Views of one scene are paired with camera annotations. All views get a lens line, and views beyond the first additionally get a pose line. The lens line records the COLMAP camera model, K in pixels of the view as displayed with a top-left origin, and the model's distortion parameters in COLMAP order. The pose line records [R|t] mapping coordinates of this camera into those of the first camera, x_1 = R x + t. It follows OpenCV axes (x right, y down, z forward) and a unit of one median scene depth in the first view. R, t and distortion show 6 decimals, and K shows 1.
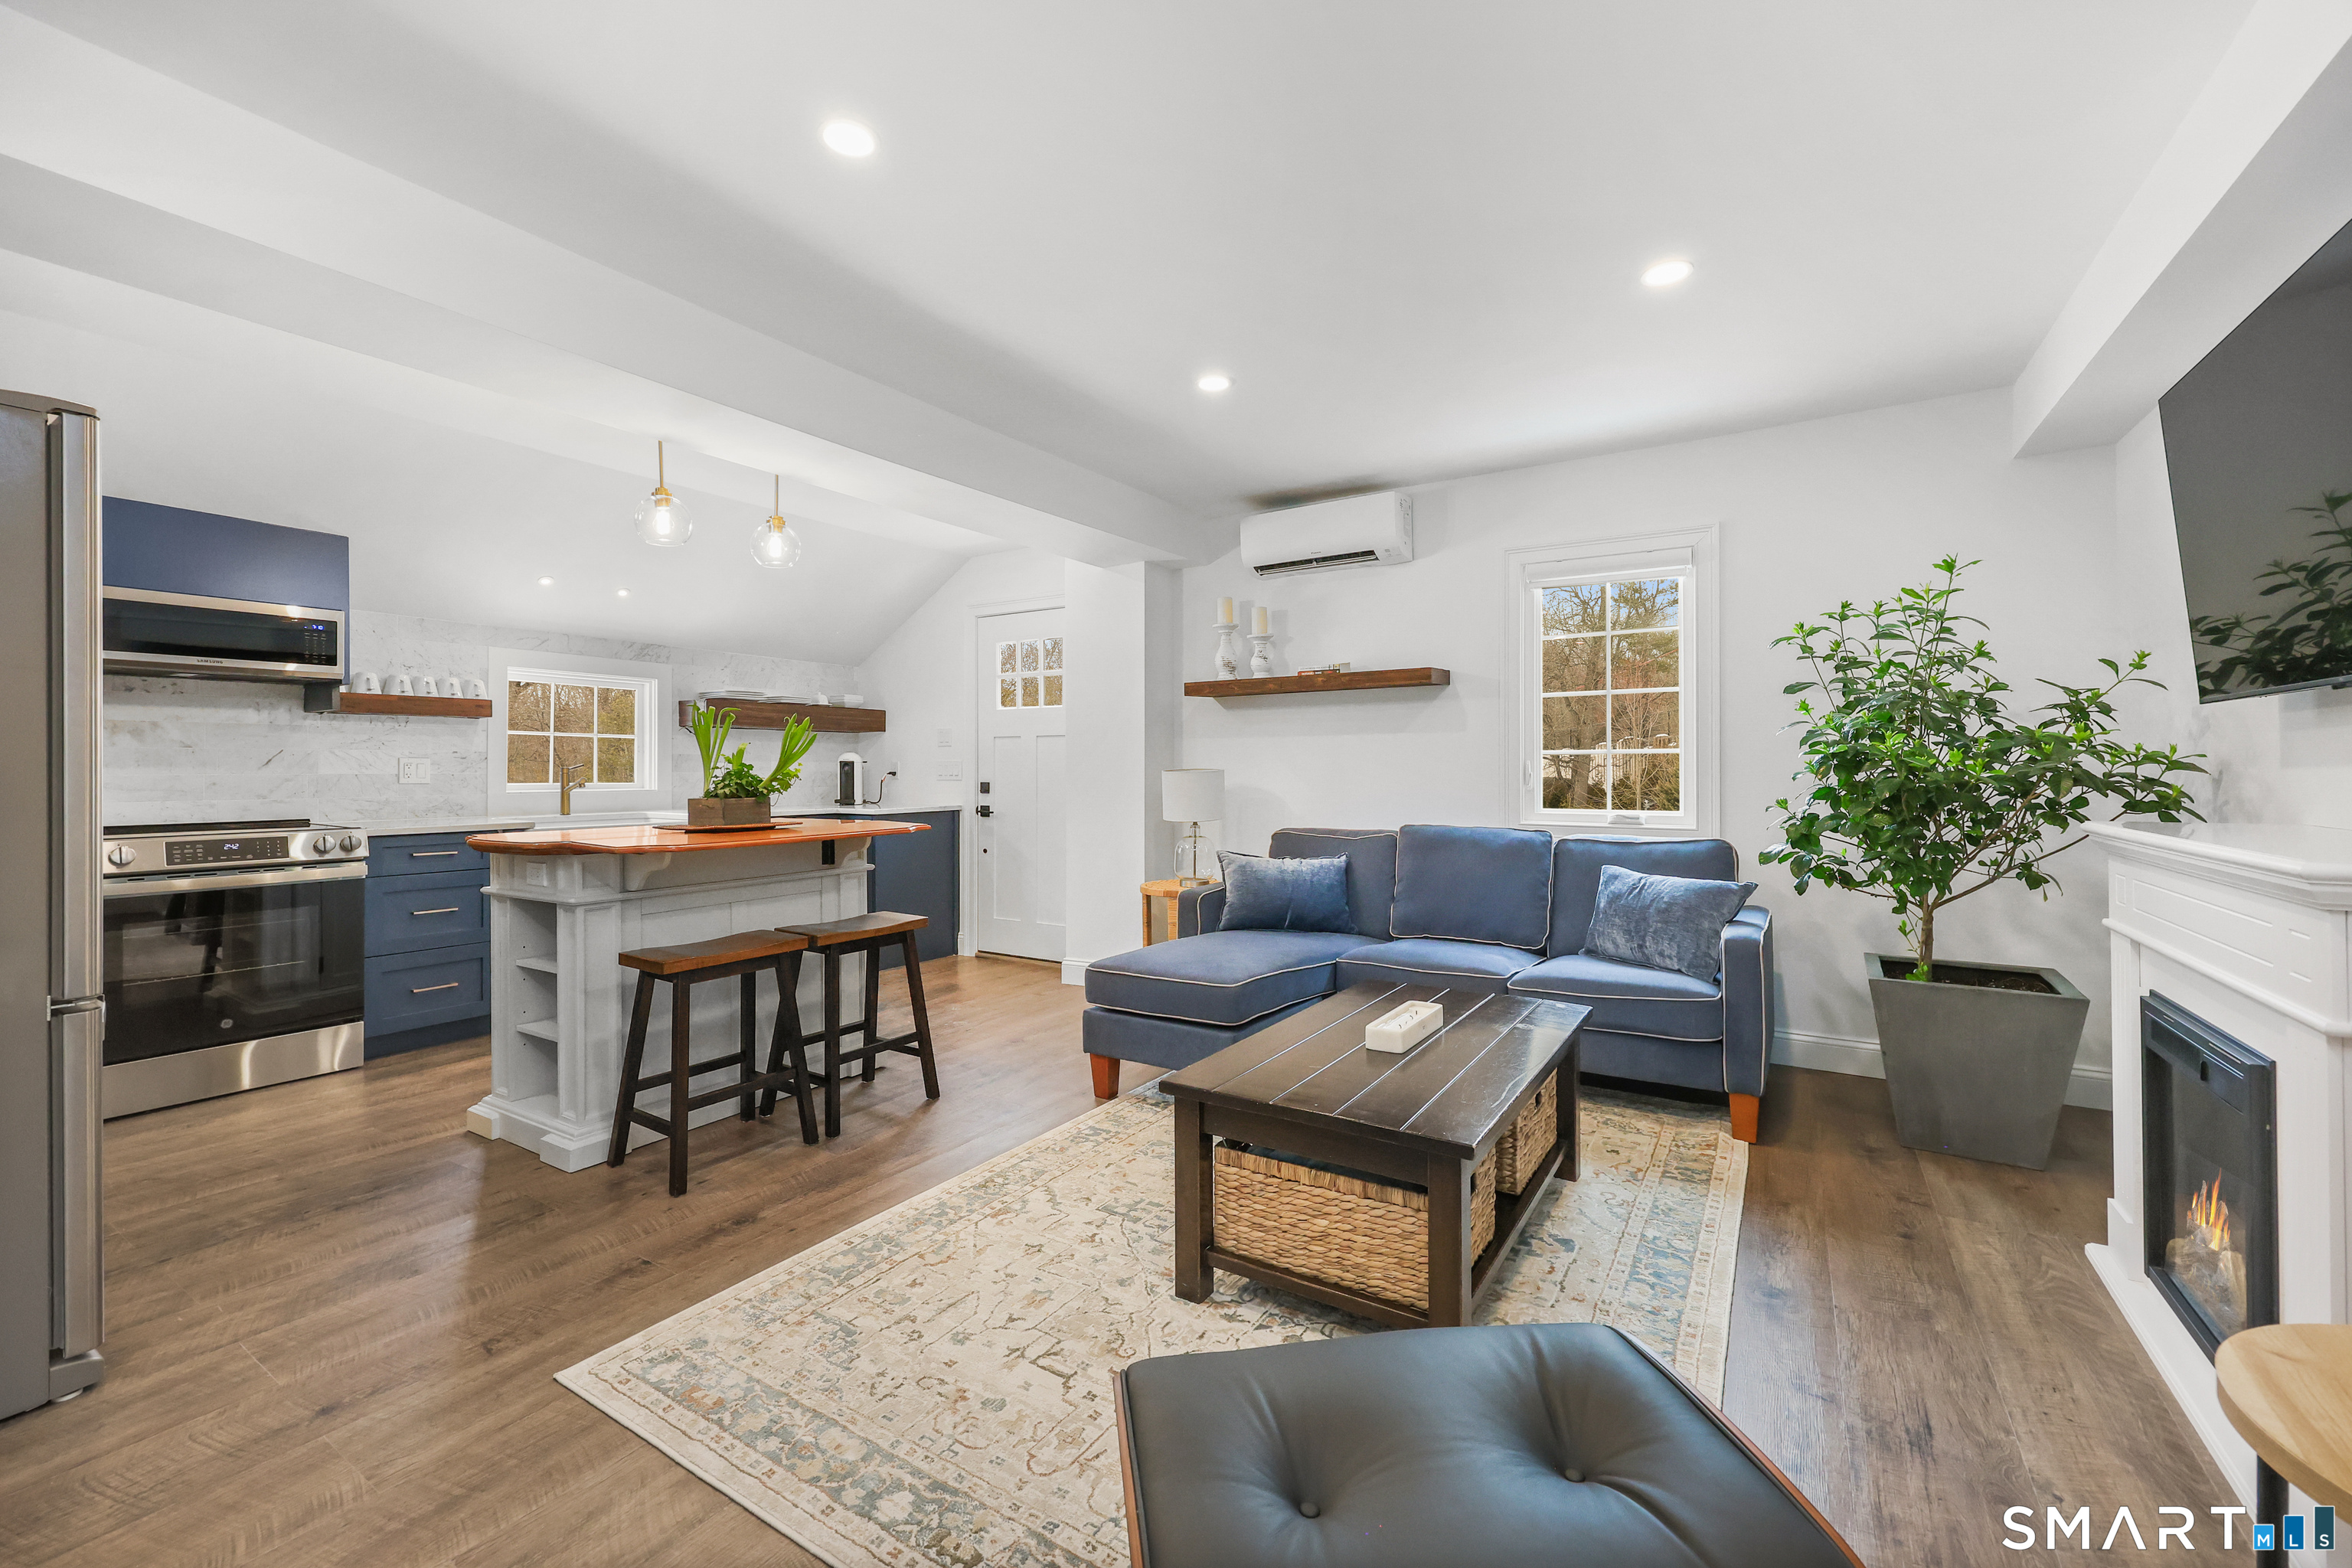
lens RADIAL K [[949.3, 0, 1180.6], [0, 949.3, 769.3], [0, 0, 1]] dist [0.000315, 0.000170]
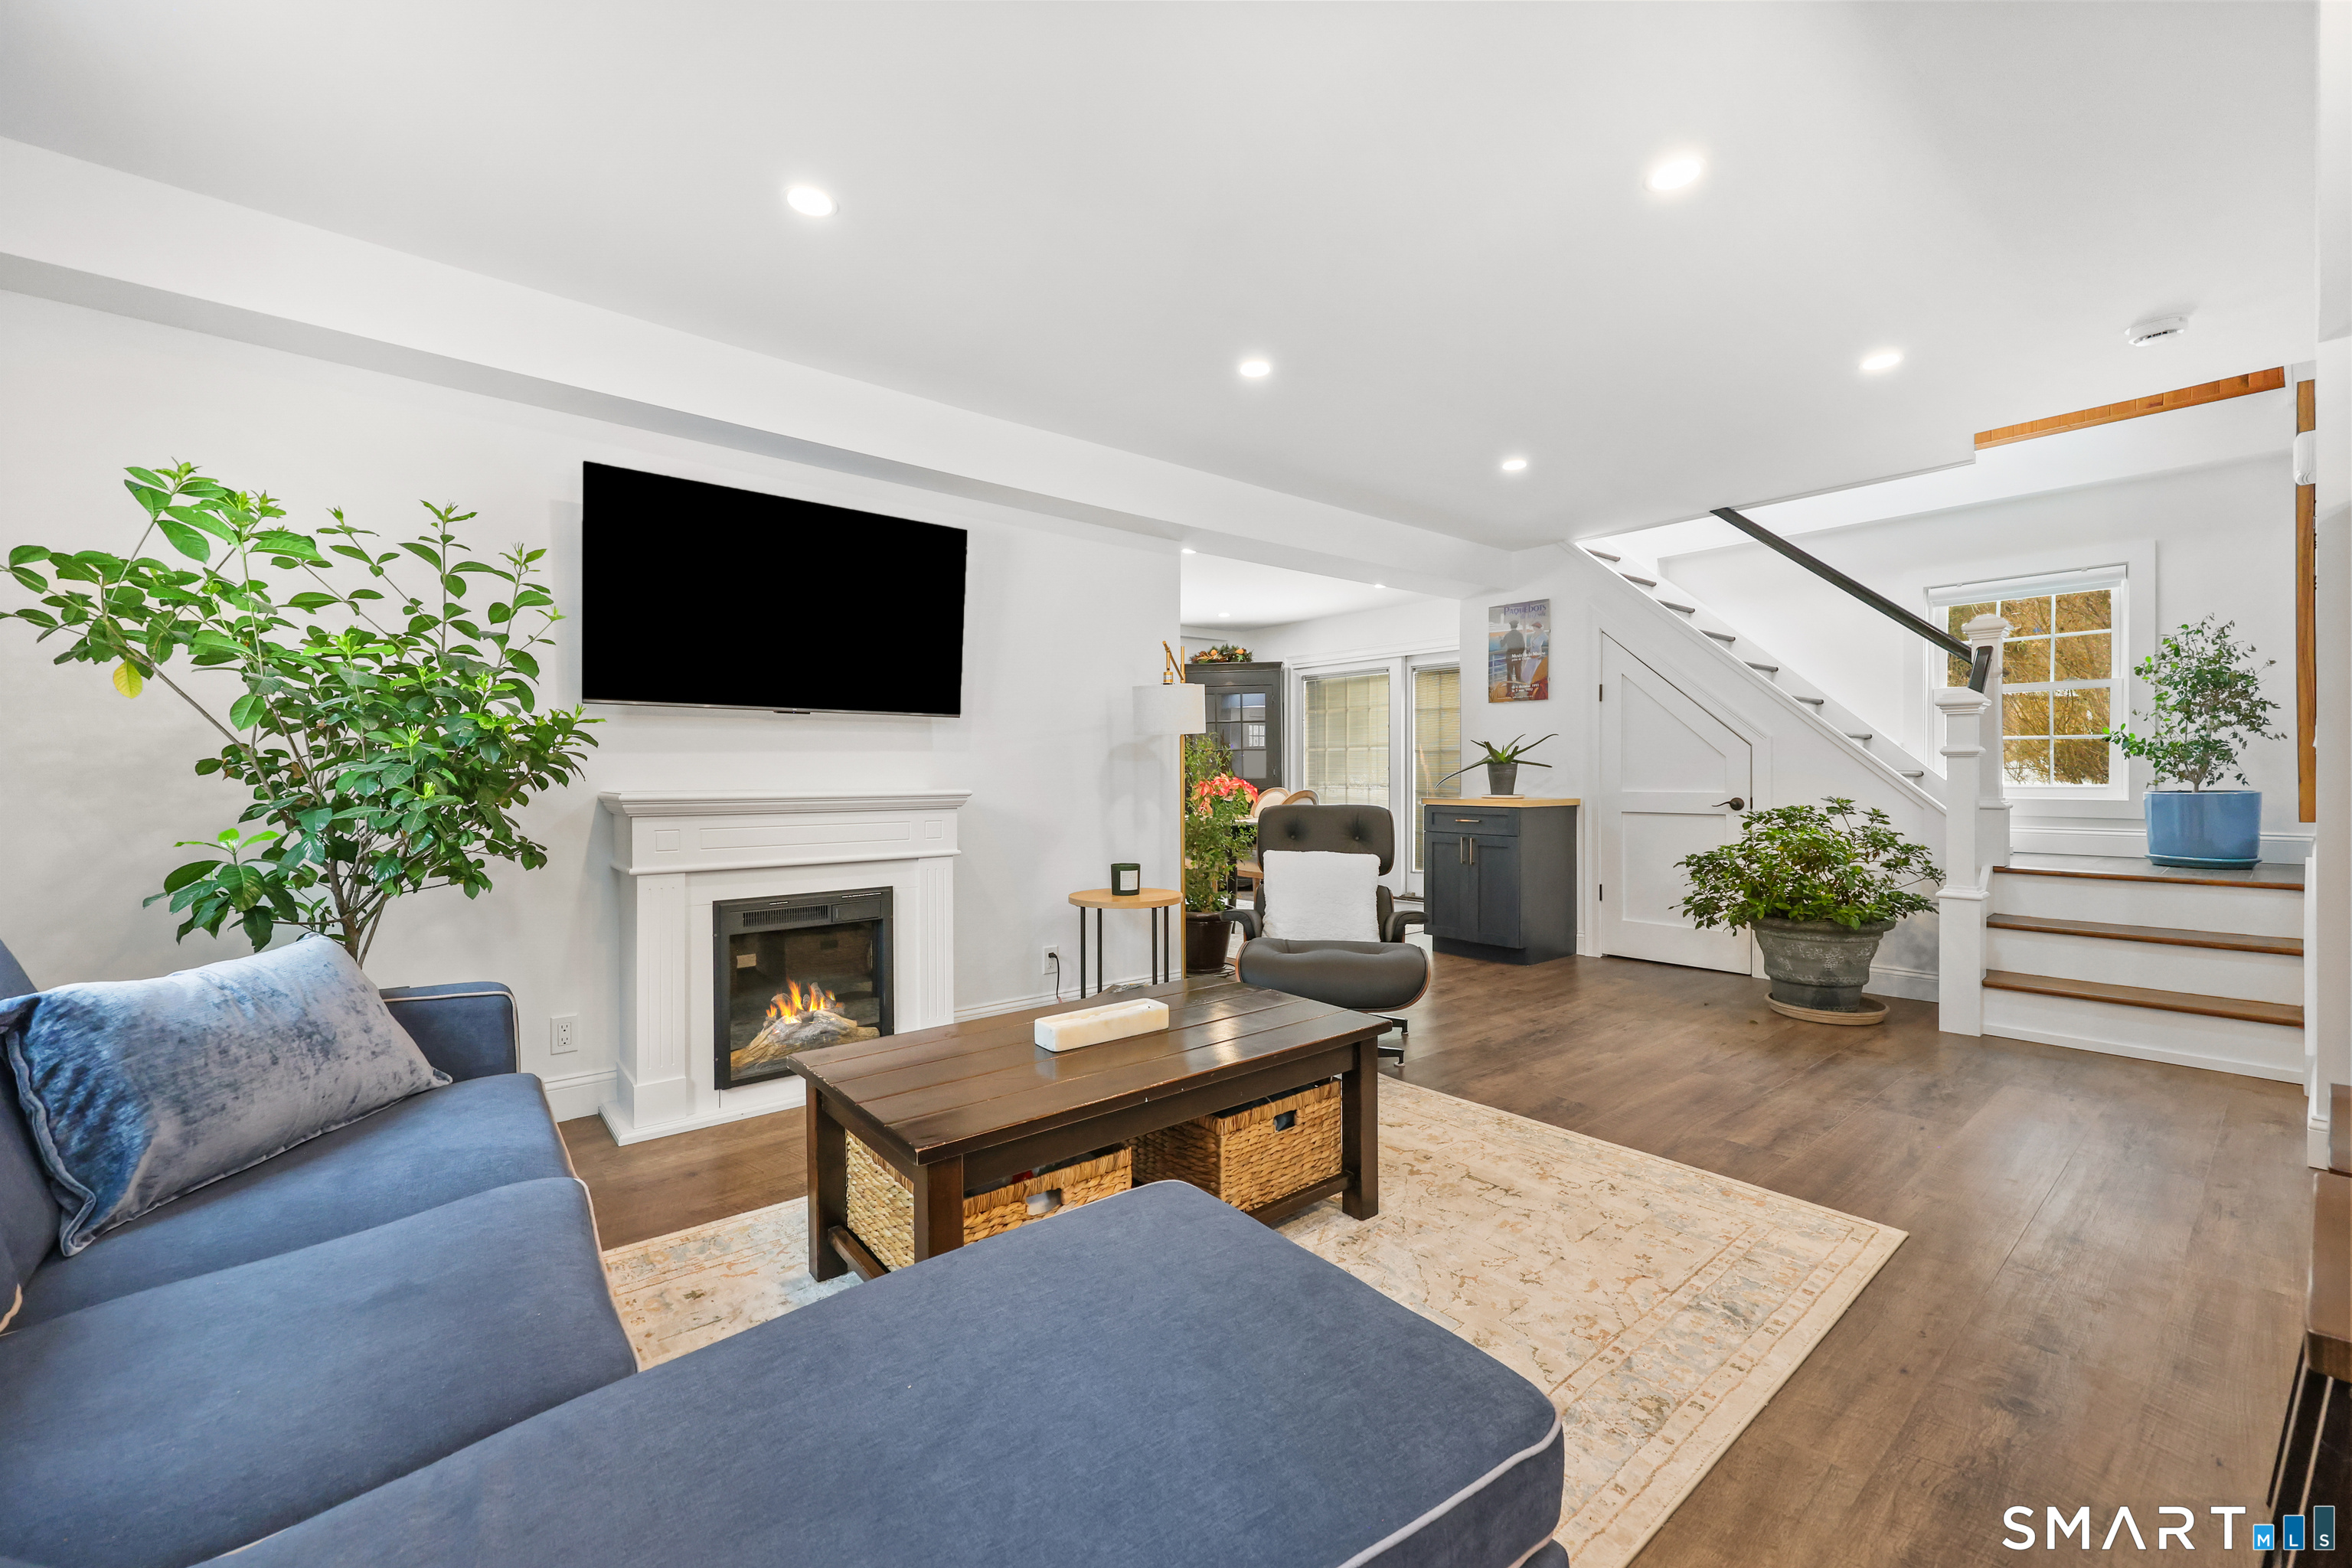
lens RADIAL K [[942.1, 0, 1185.3], [0, 942.1, 782.2], [0, 0, 1]] dist [0.001419, 0.000211]
pose [[-0.951535, 0.005099, 0.307497, -0.069085], [0.006649, 0.999970, 0.003994, 0.023165], [-0.307468, 0.005845, -0.951541, 1.075842]]
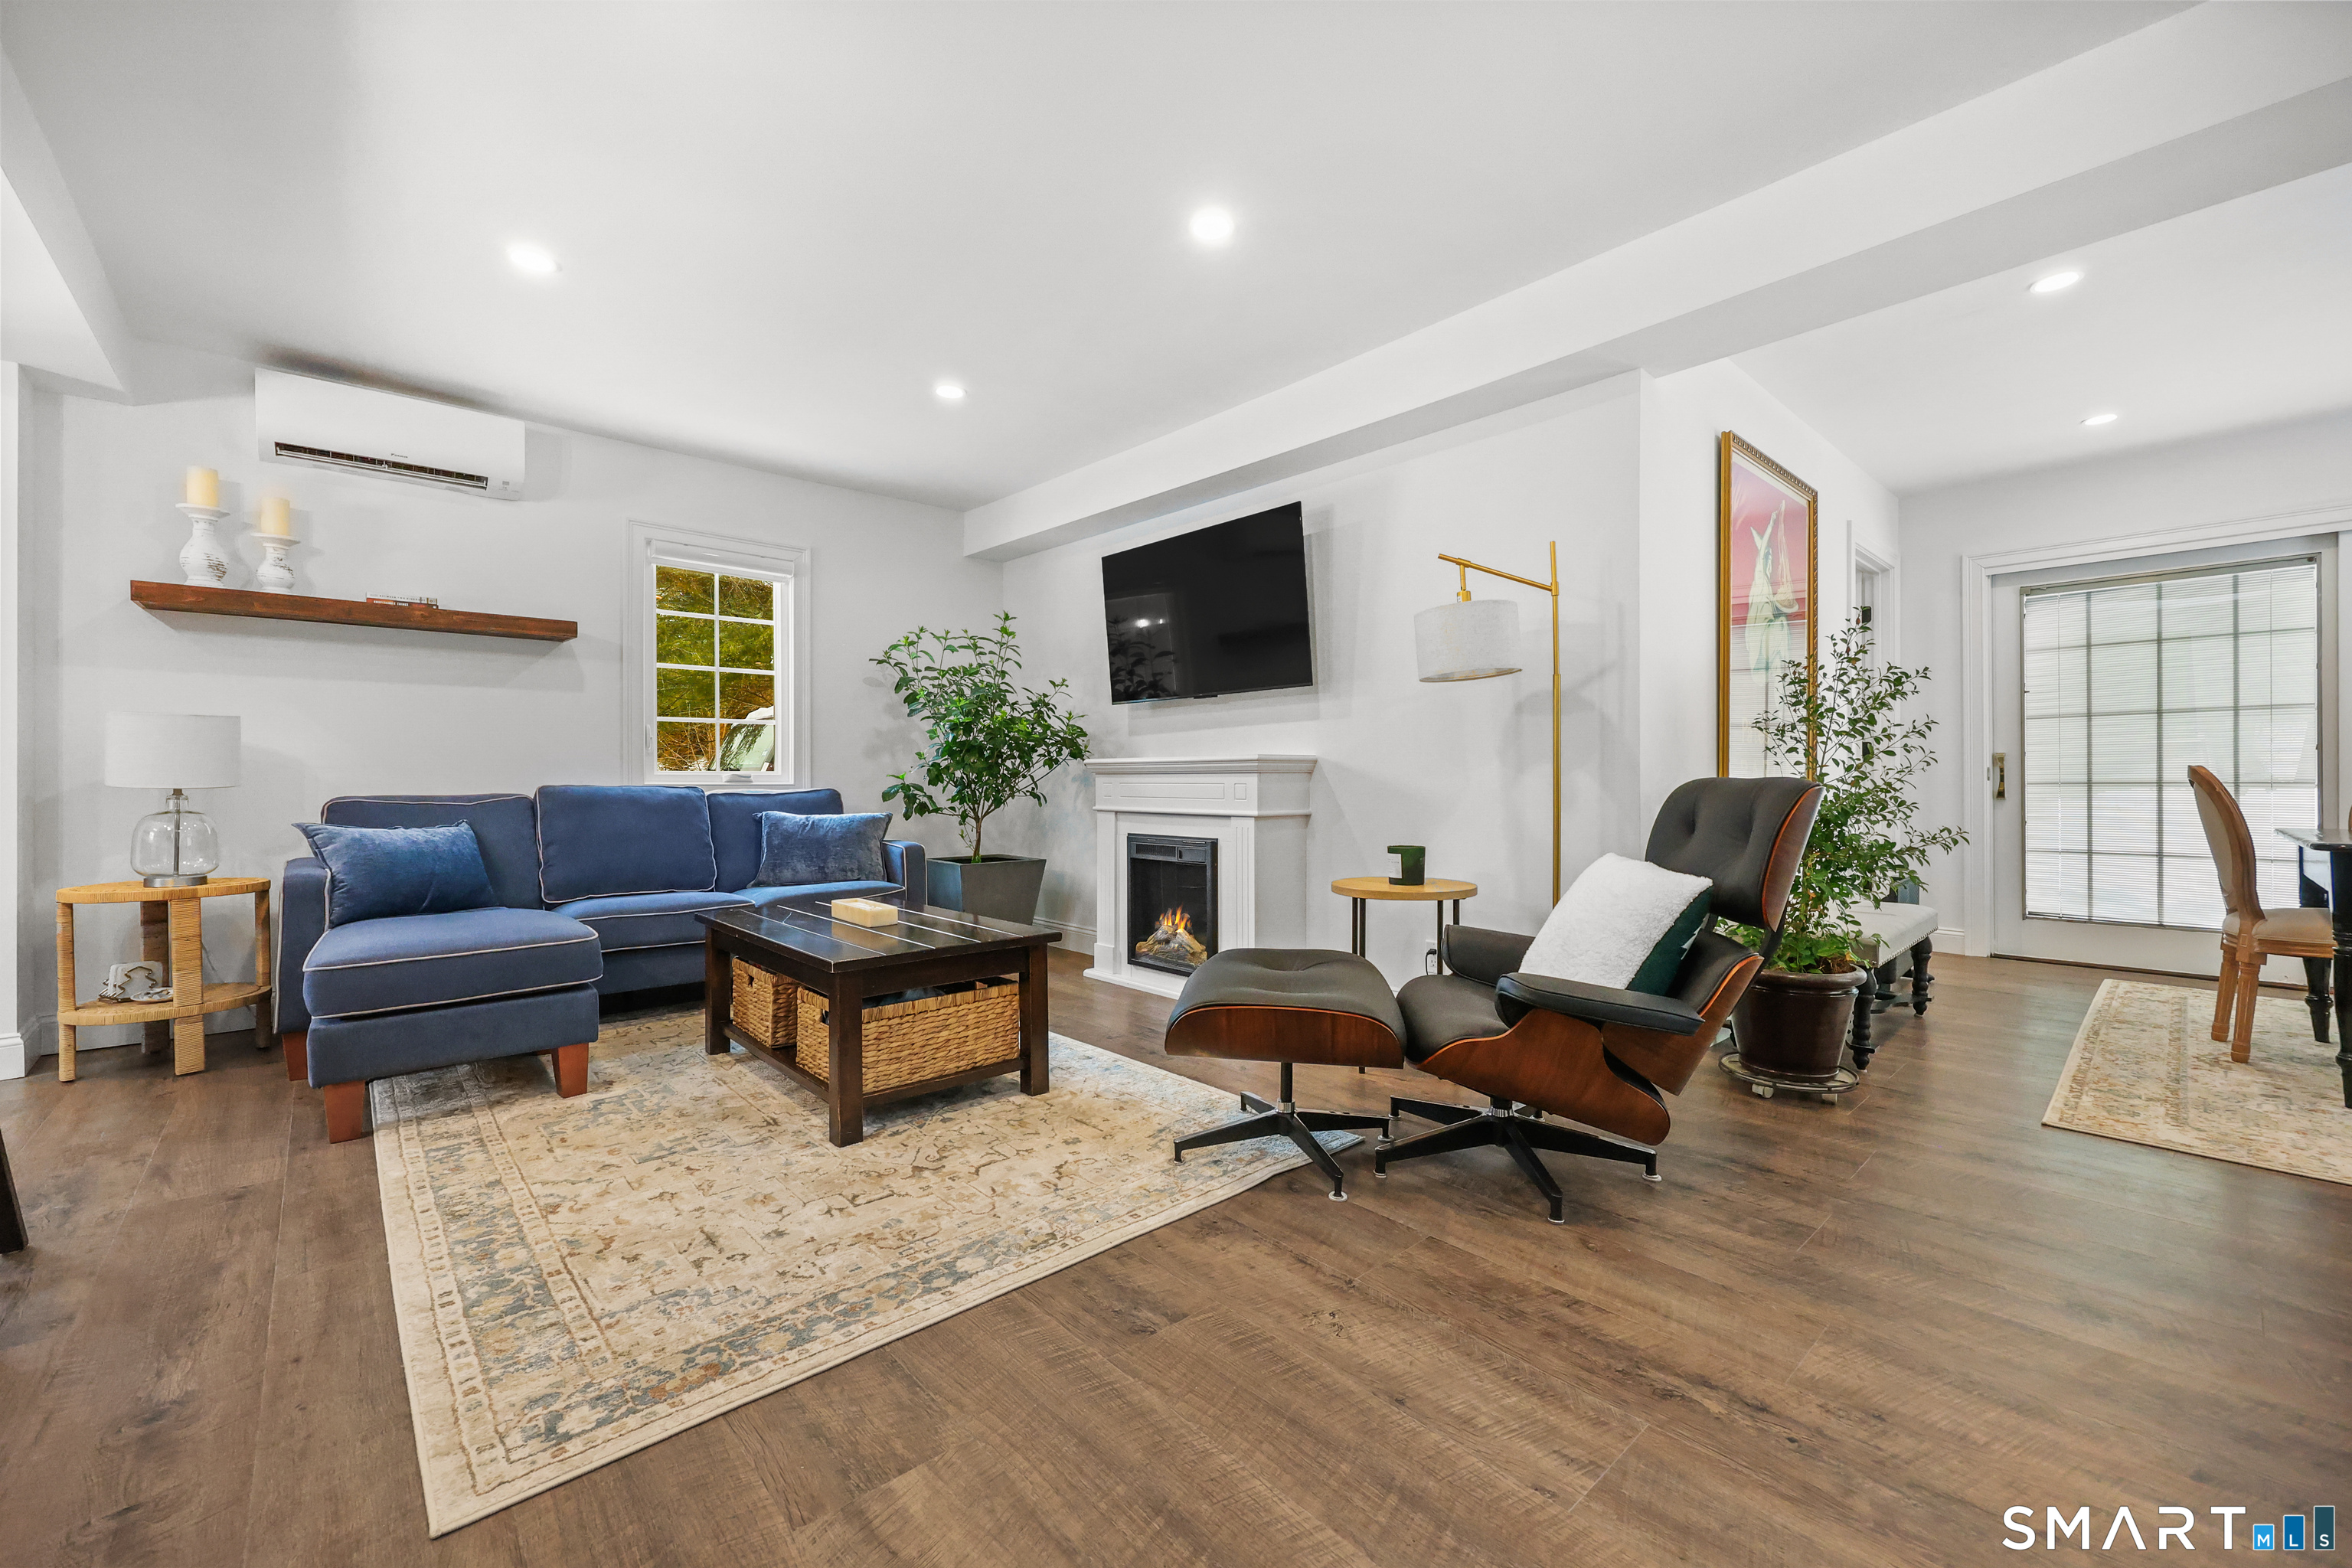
lens RADIAL K [[942.1, 0, 1185.3], [0, 942.1, 782.2], [0, 0, 1]] dist [0.001419, 0.000211]
pose [[0.264821, -0.000374, 0.964297, -0.506235], [0.000773, 1.000000, 0.000176, 0.057501], [-0.964297, 0.000699, 0.264821, 0.150735]]
